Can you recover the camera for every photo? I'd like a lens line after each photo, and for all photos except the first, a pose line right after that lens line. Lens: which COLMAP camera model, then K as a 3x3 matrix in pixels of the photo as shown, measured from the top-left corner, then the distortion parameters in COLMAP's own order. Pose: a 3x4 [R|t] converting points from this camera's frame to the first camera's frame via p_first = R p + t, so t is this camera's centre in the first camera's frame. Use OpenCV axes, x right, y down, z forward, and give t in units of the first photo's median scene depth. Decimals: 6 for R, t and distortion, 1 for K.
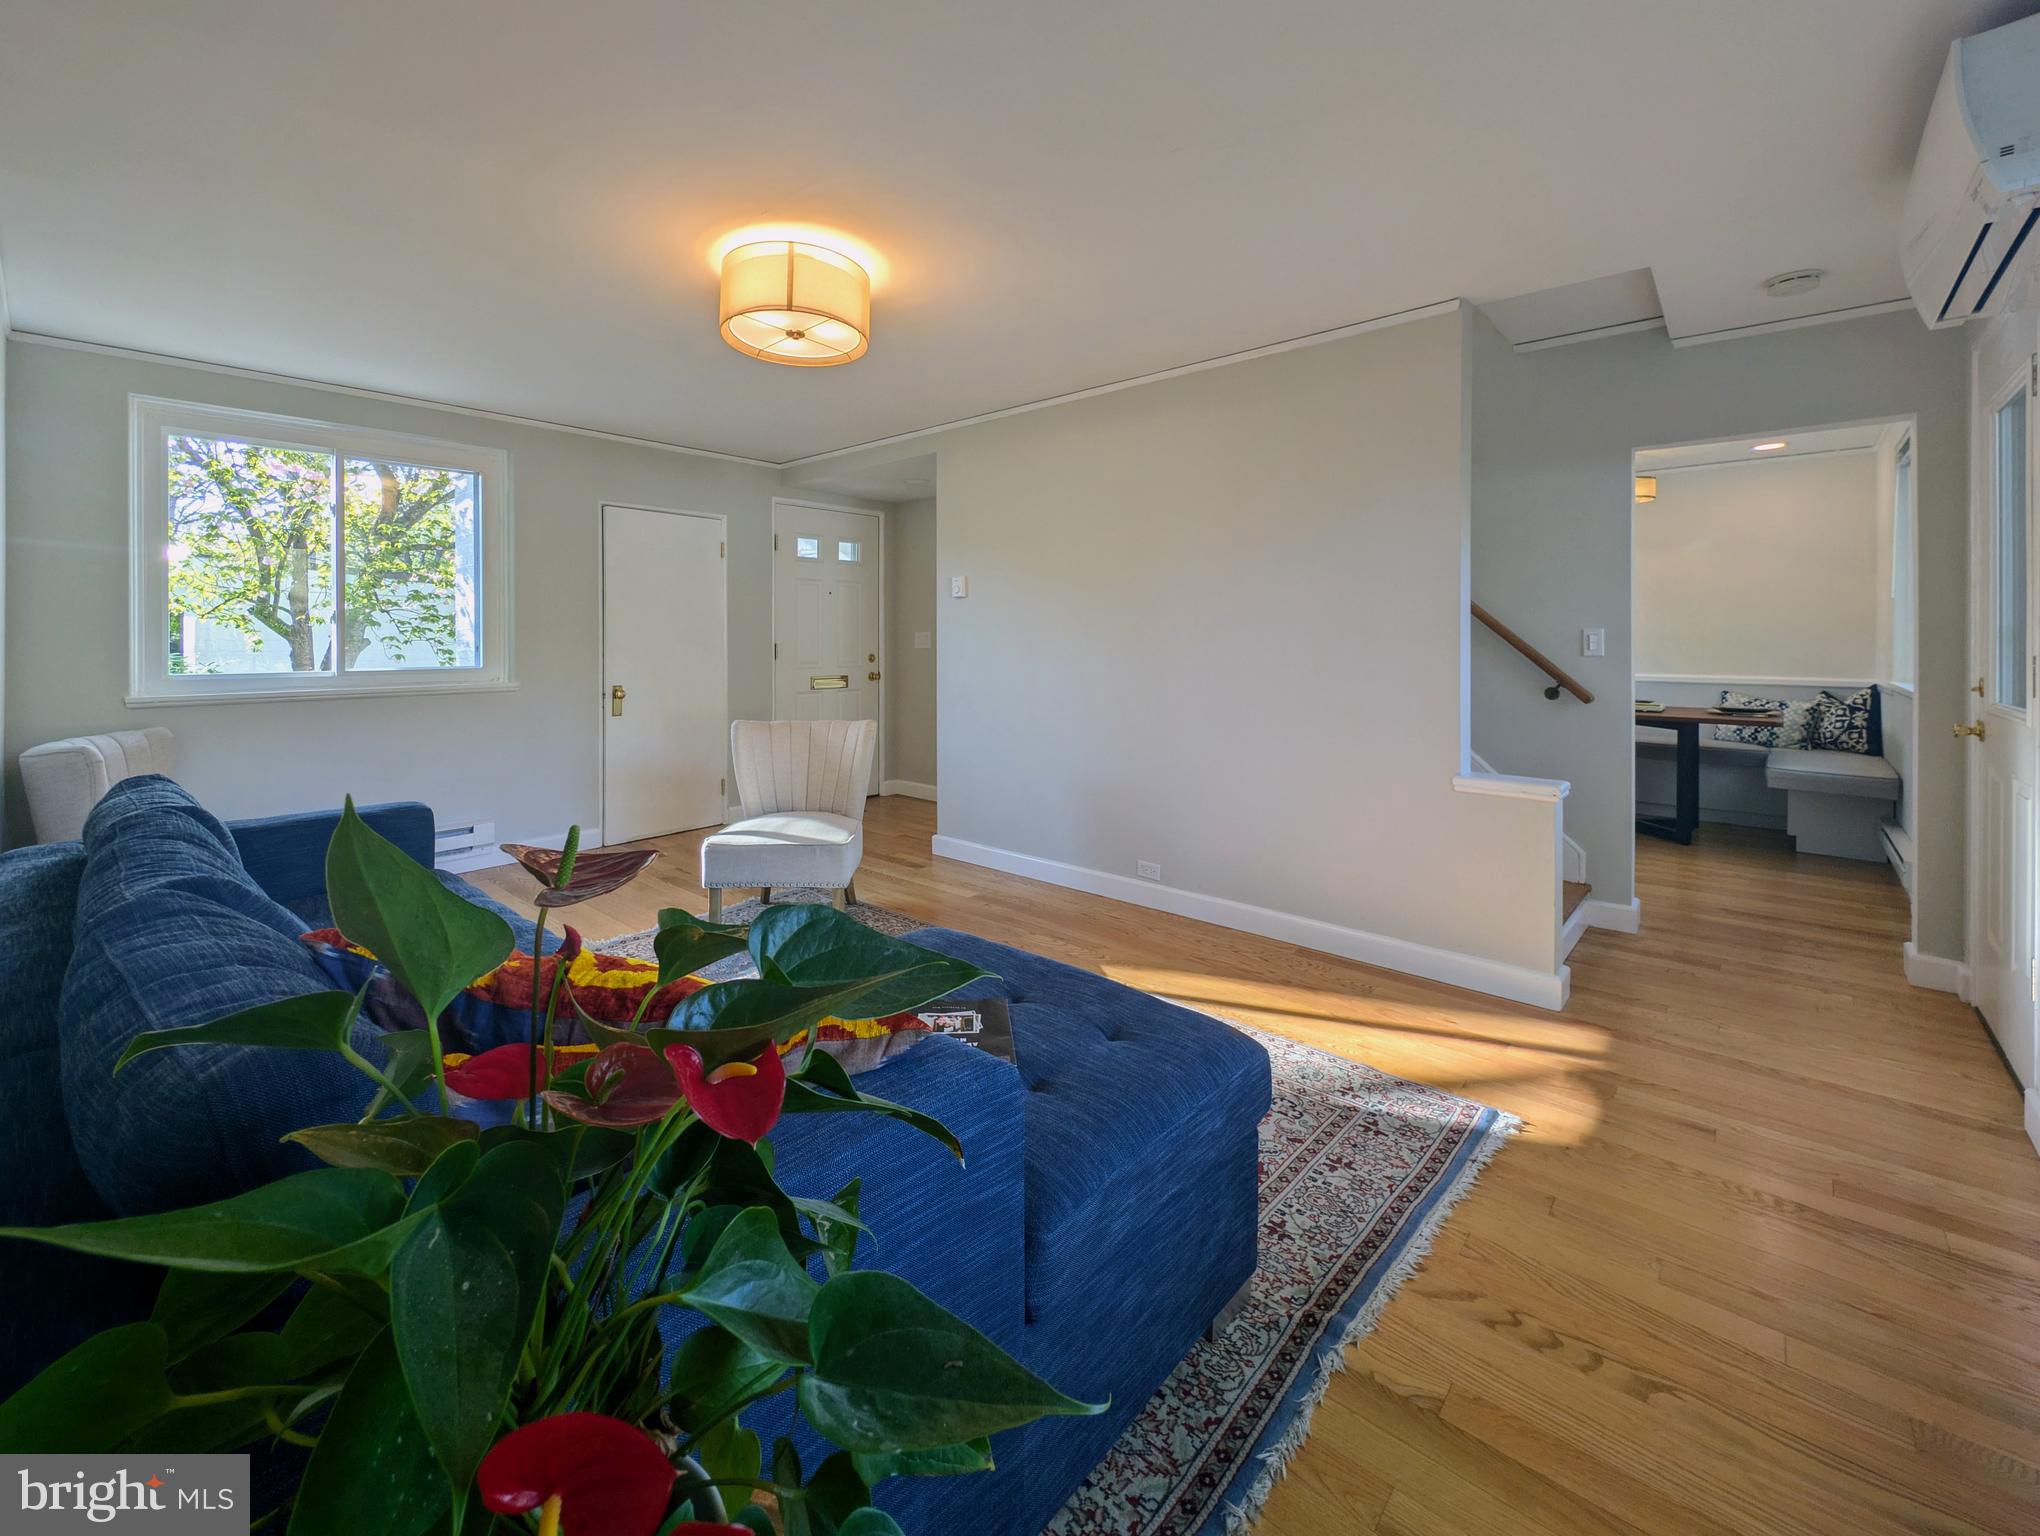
lens RADIAL K [[732.9, 0, 1024.0], [0, 732.9, 774.4], [0, 0, 1]] dist [0.000122, 0.000149]
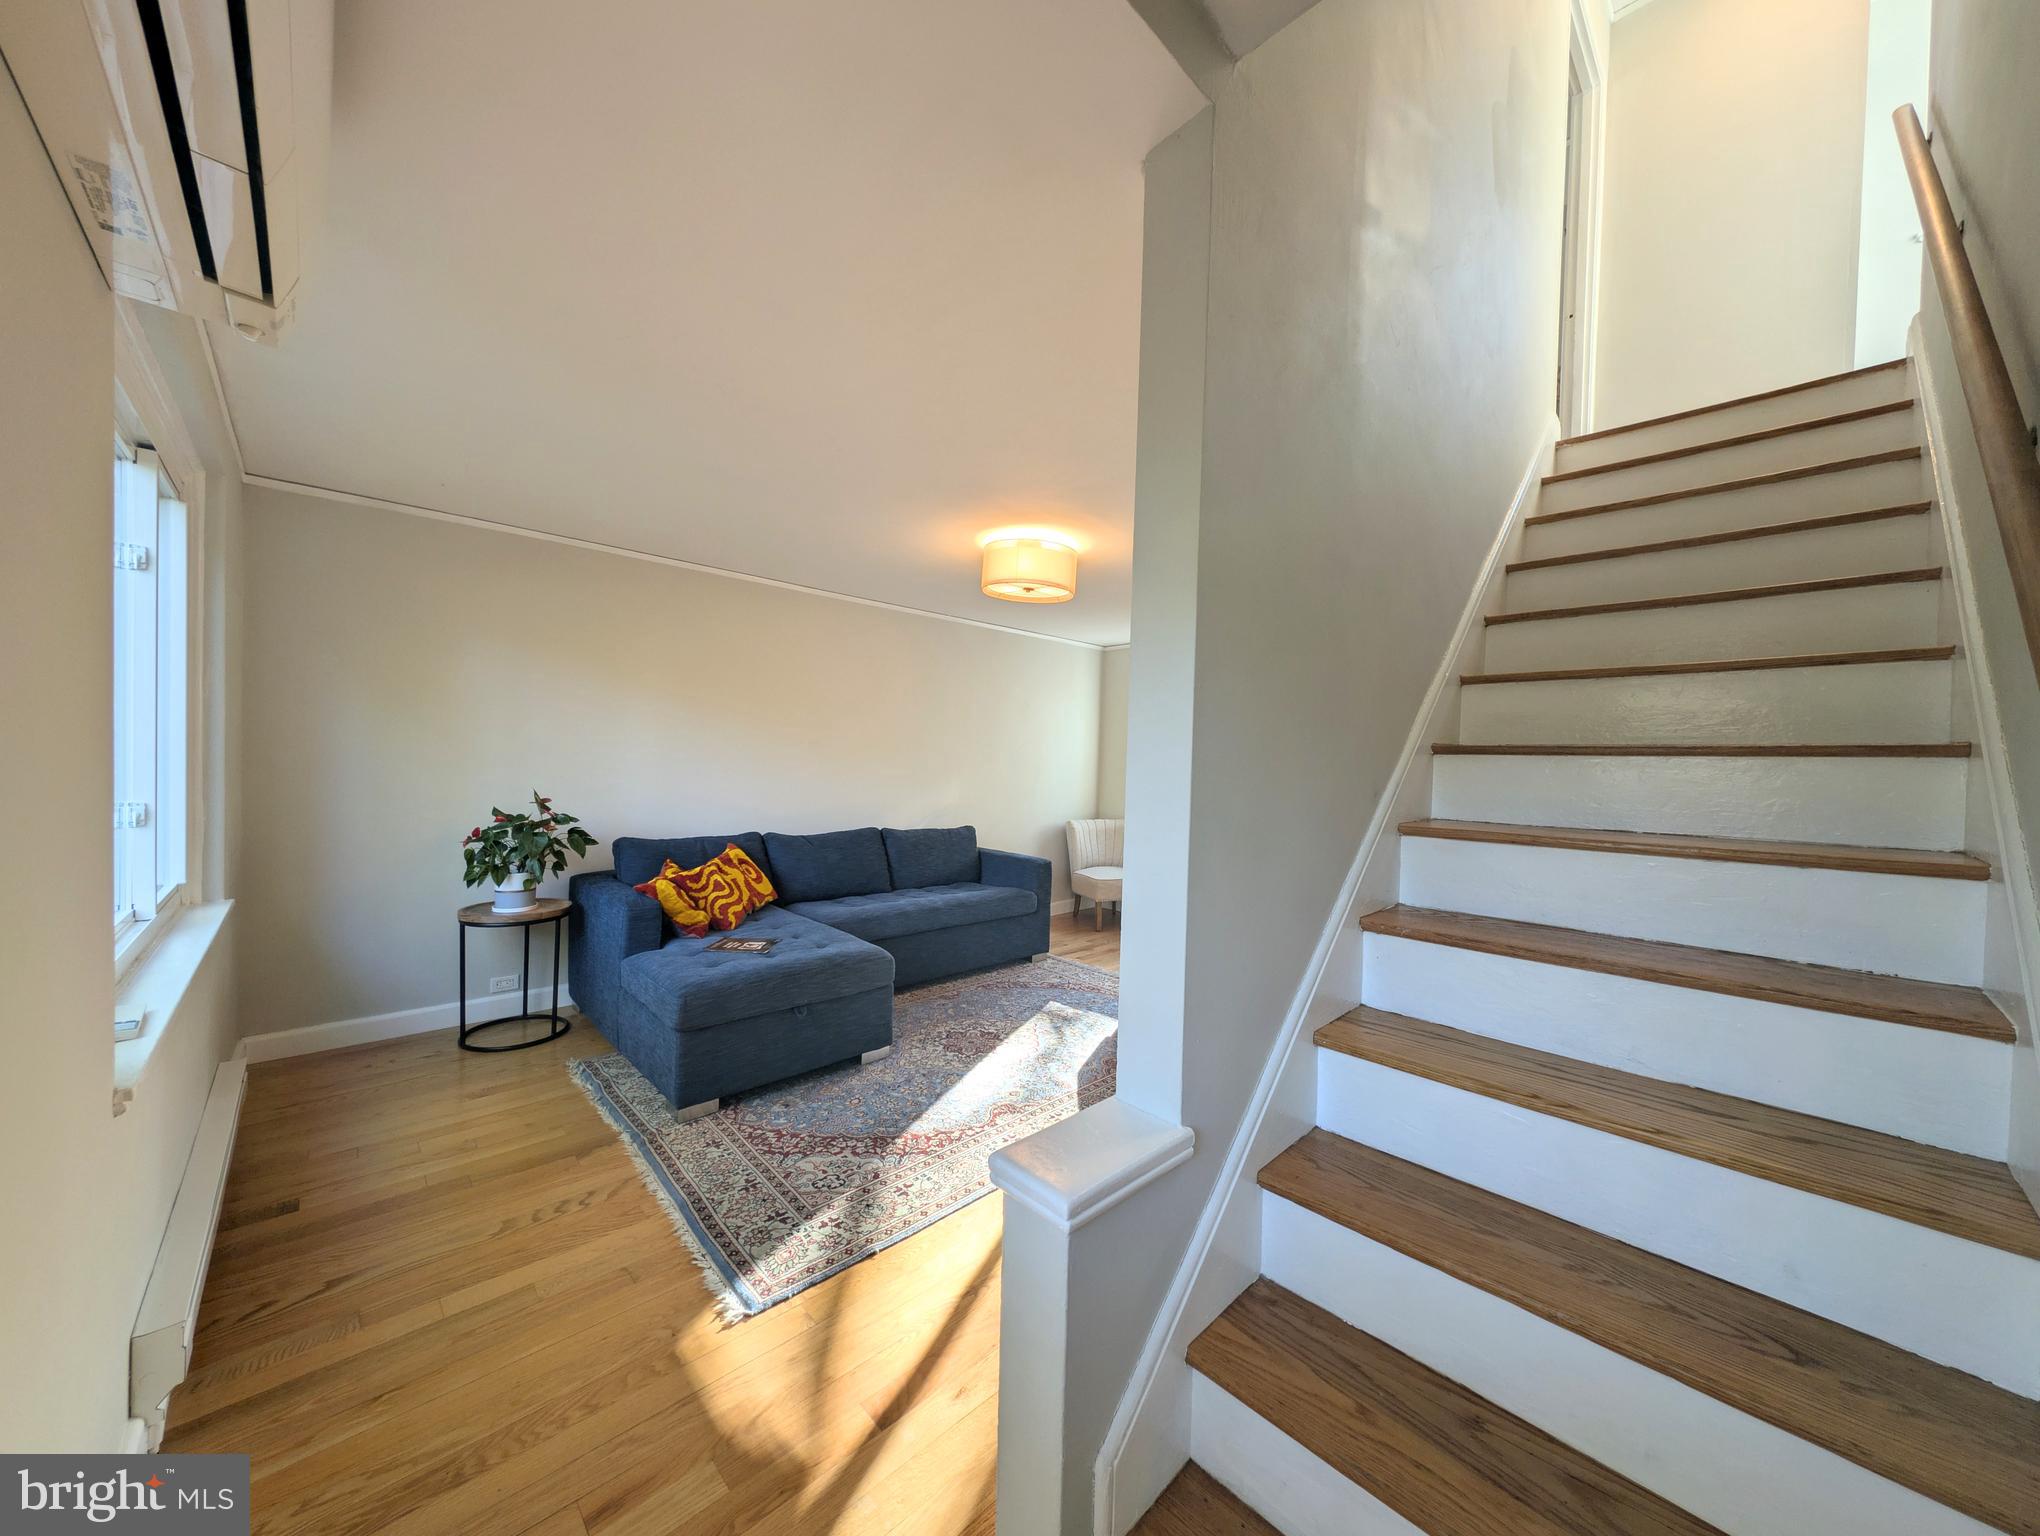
lens RADIAL K [[727.5, 0, 1015.8], [0, 727.5, 771.7], [0, 0, 1]] dist [-0.000496, -0.000169]
pose [[-0.014158, 0.007198, -0.999874, 1.952712], [-0.211930, 0.977233, 0.010035, -0.321617], [0.977182, 0.212046, -0.012310, 1.532339]]
